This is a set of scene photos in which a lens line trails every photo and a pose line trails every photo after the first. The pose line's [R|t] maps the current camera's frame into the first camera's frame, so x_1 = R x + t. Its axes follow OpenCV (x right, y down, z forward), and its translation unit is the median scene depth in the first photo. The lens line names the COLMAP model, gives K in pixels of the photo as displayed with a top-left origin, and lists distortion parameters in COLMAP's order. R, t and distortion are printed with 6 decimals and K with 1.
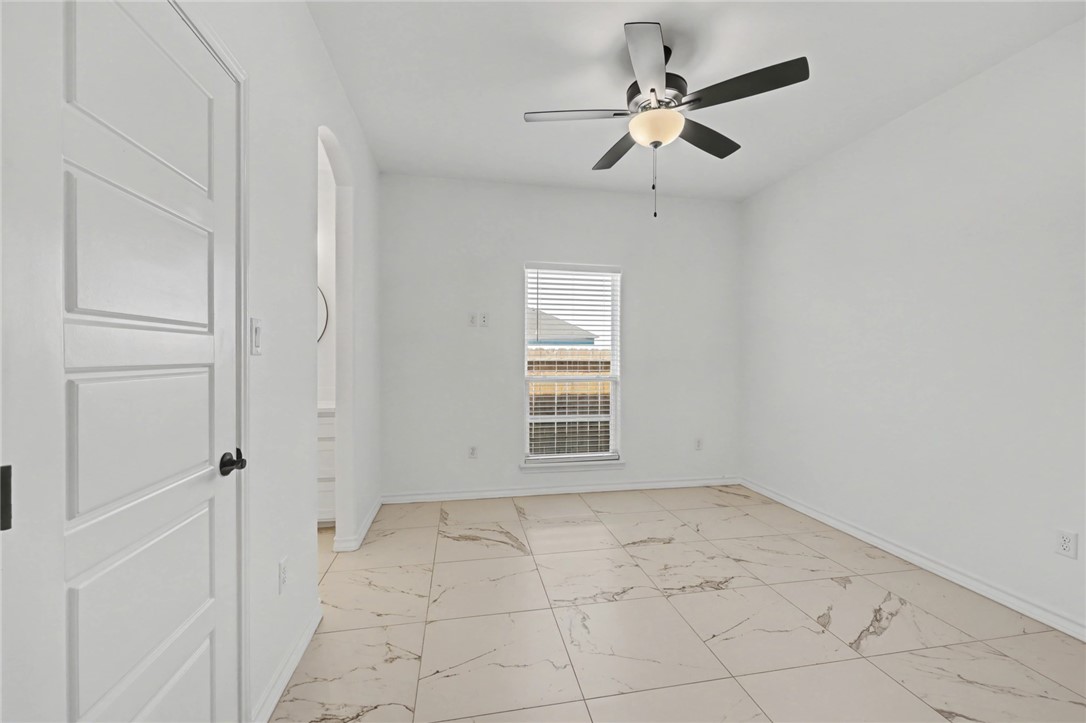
lens RADIAL K [[441.1, 0, 542.3], [0, 441.1, 363.5], [0, 0, 1]] dist [0.000973, -0.000109]
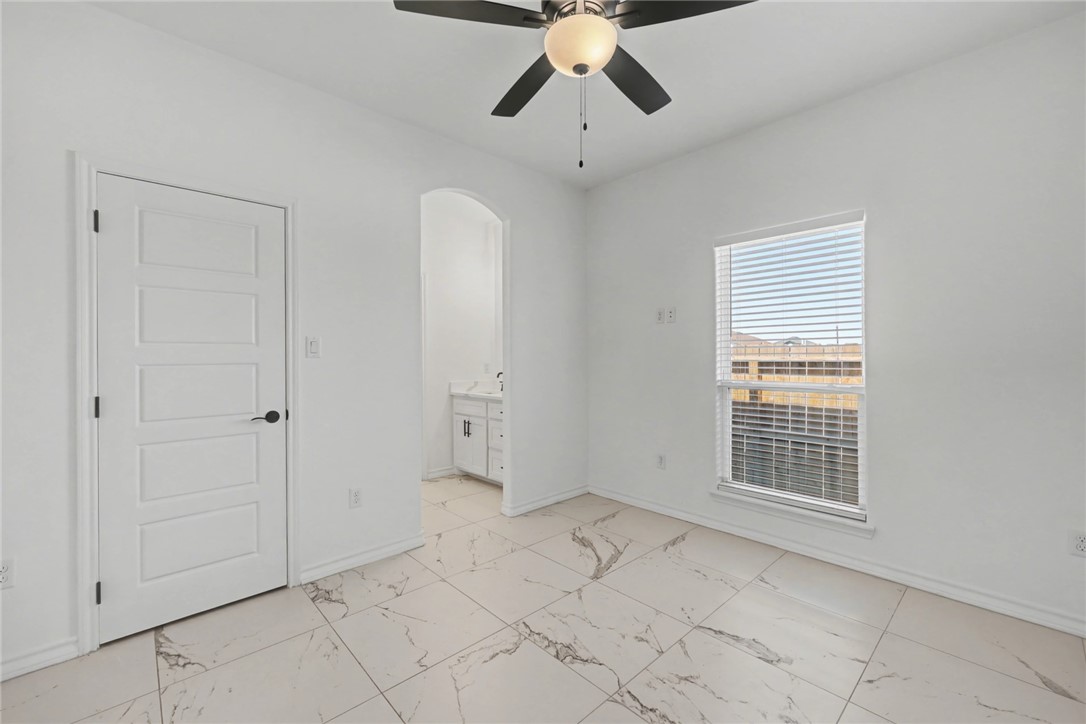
lens RADIAL K [[441.1, 0, 550.8], [0, 441.1, 357.8], [0, 0, 1]] dist [0.000973, -0.000109]
pose [[0.543810, -0.004699, -0.839195, 0.481857], [-0.006140, 0.999935, -0.009578, -0.002704], [0.839186, 0.010362, 0.543746, 0.314620]]
